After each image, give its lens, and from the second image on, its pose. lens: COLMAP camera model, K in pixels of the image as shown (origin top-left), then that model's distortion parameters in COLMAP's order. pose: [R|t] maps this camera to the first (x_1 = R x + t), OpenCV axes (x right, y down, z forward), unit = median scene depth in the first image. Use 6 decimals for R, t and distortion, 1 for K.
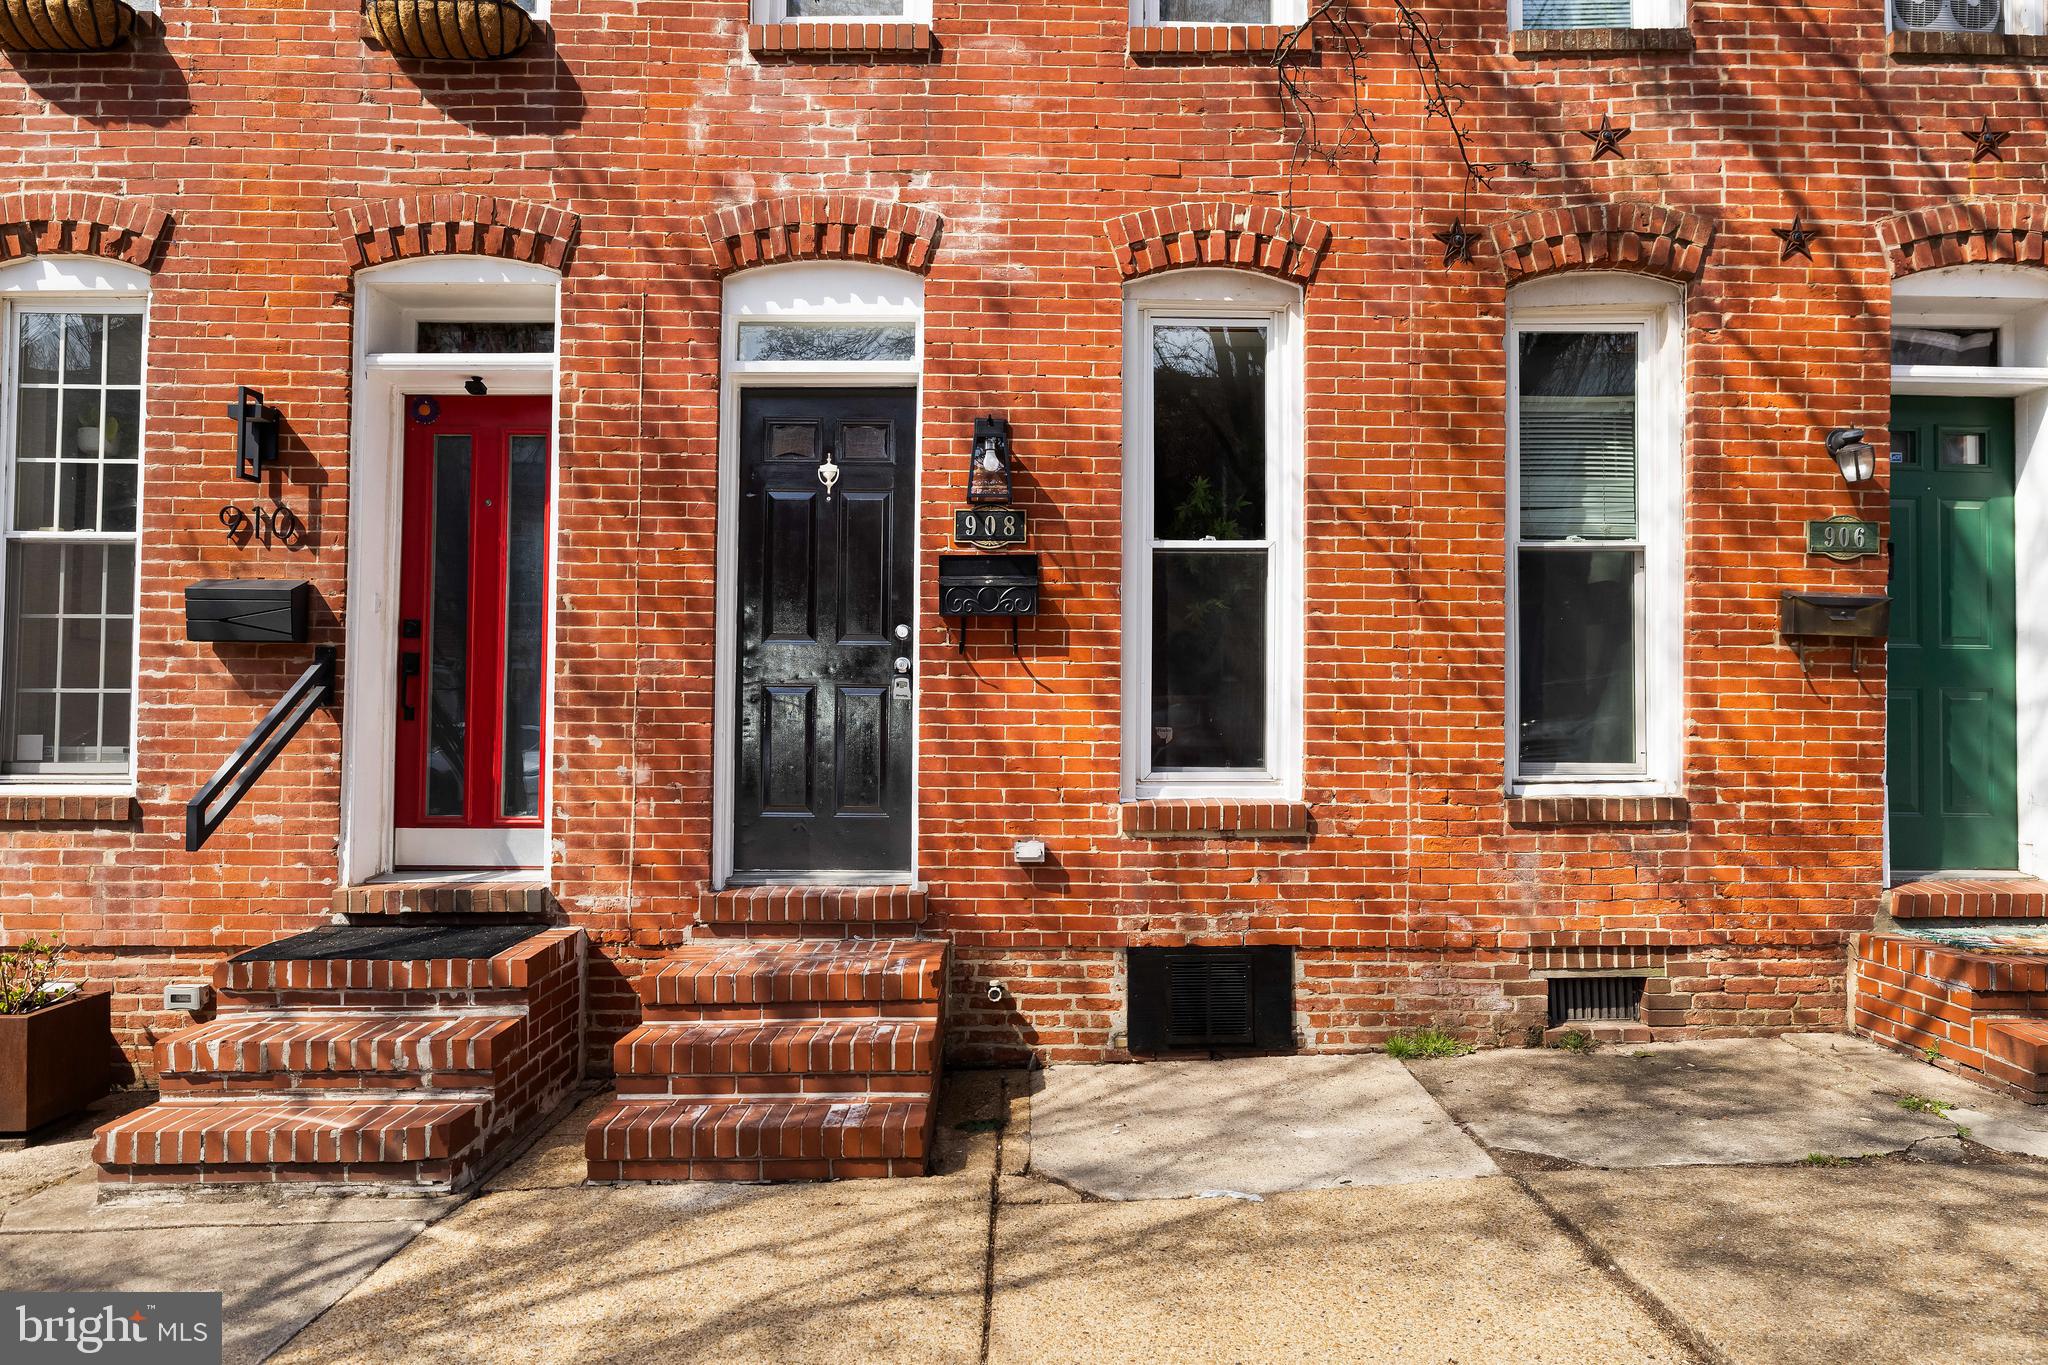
lens RADIAL K [[1241.7, 0, 1024.0], [0, 1241.7, 682.5], [0, 0, 1]] dist [-0.000474, -0.000389]
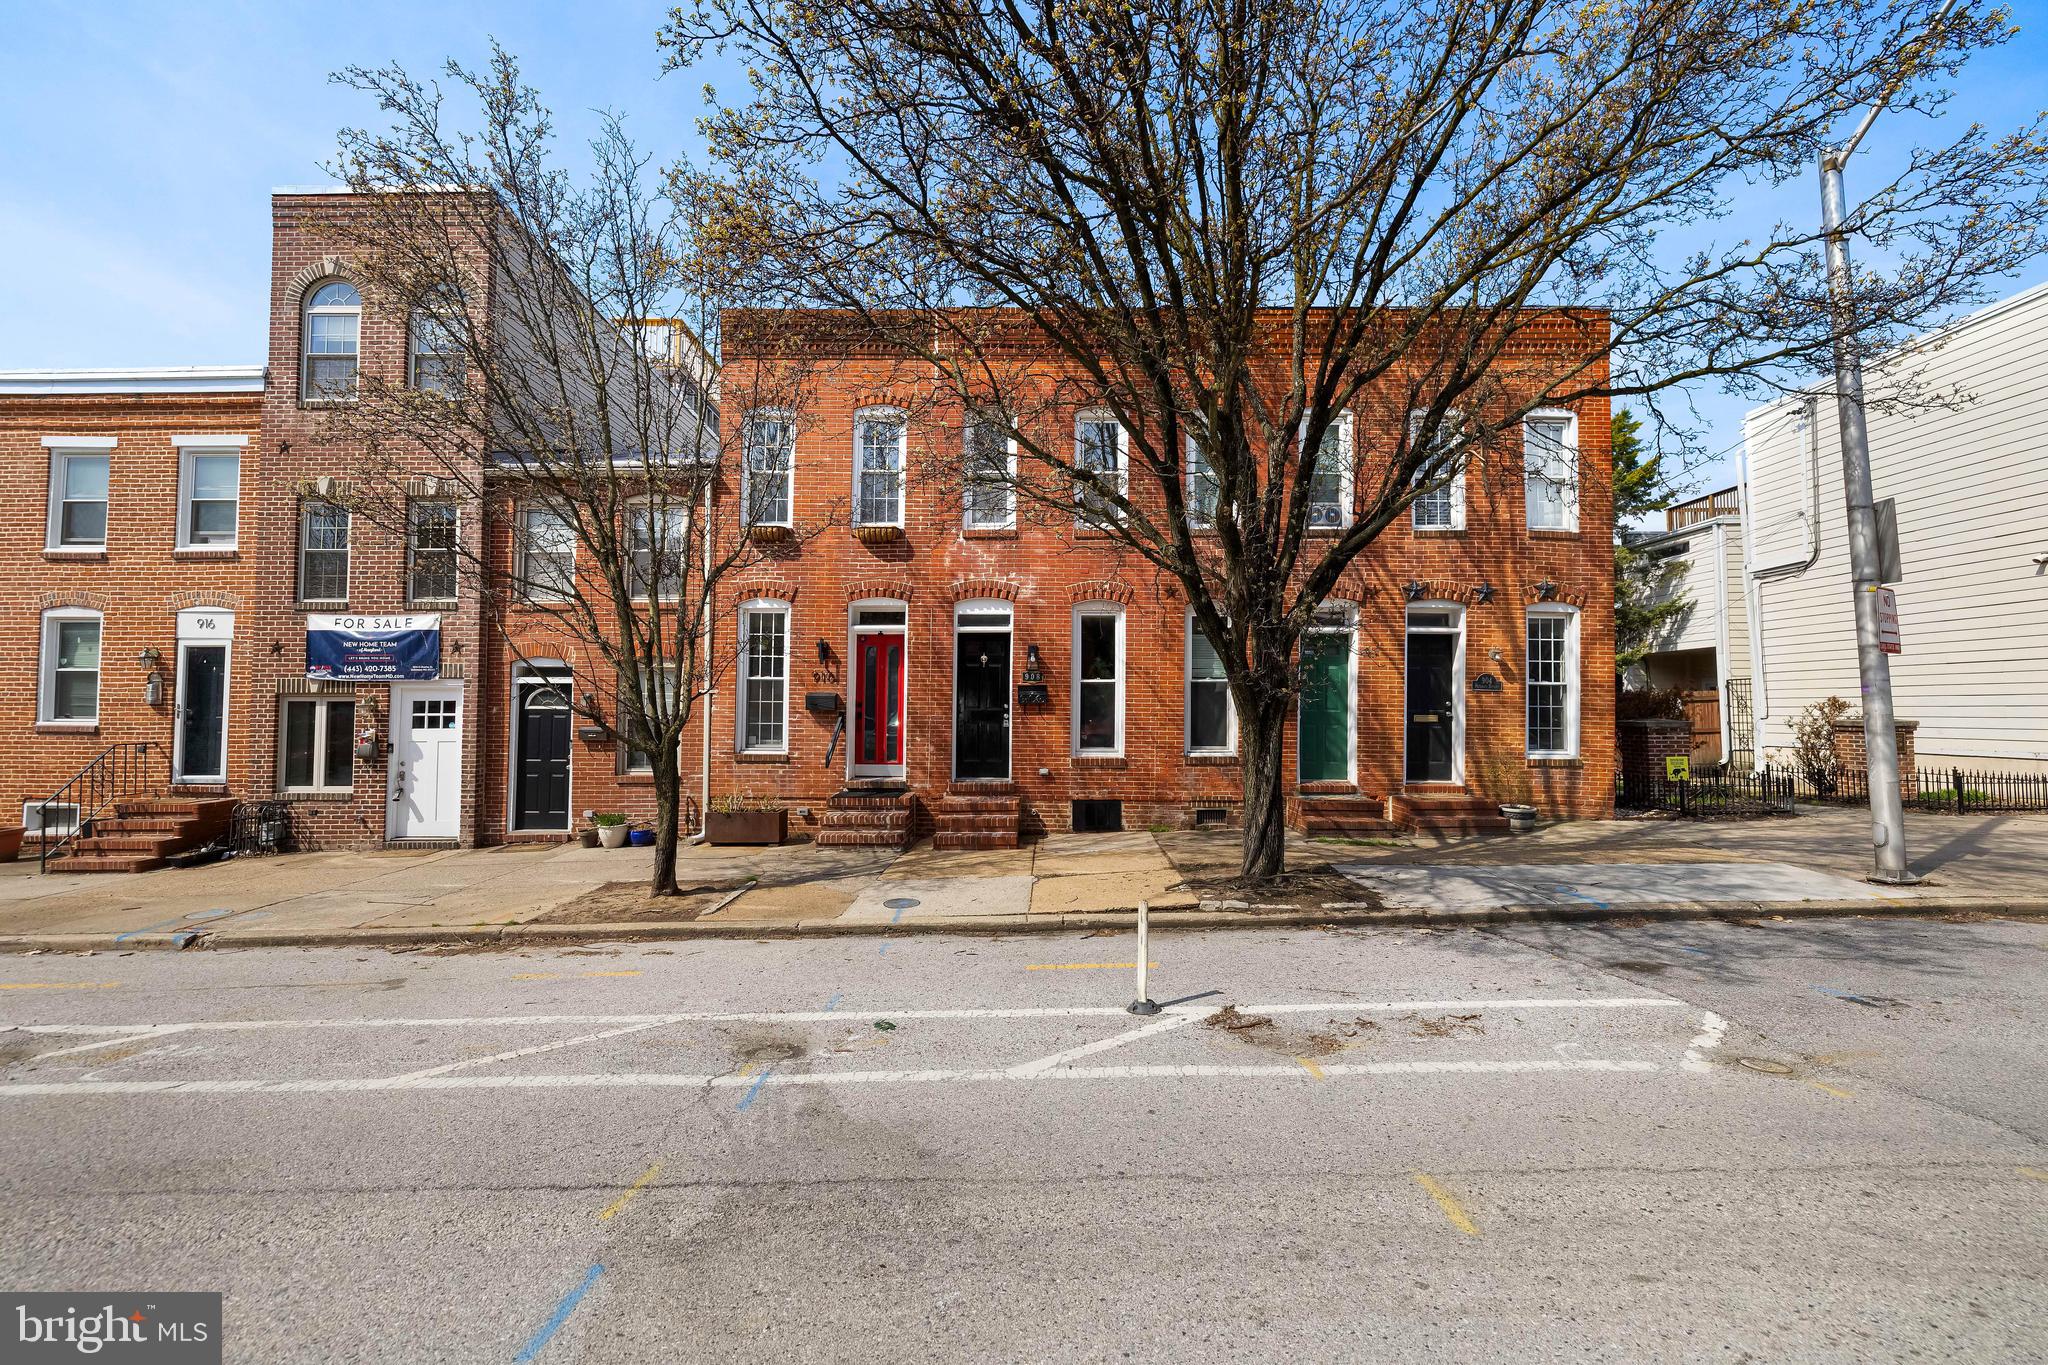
lens RADIAL K [[859.7, 0, 1026.7], [0, 859.7, 675.2], [0, 0, 1]] dist [0.000232, 0.000098]
pose [[0.999737, 0.002021, -0.022851, 0.010923], [-0.002206, 0.999965, -0.008035, -0.110226], [0.022834, 0.008084, 0.999707, -1.369593]]
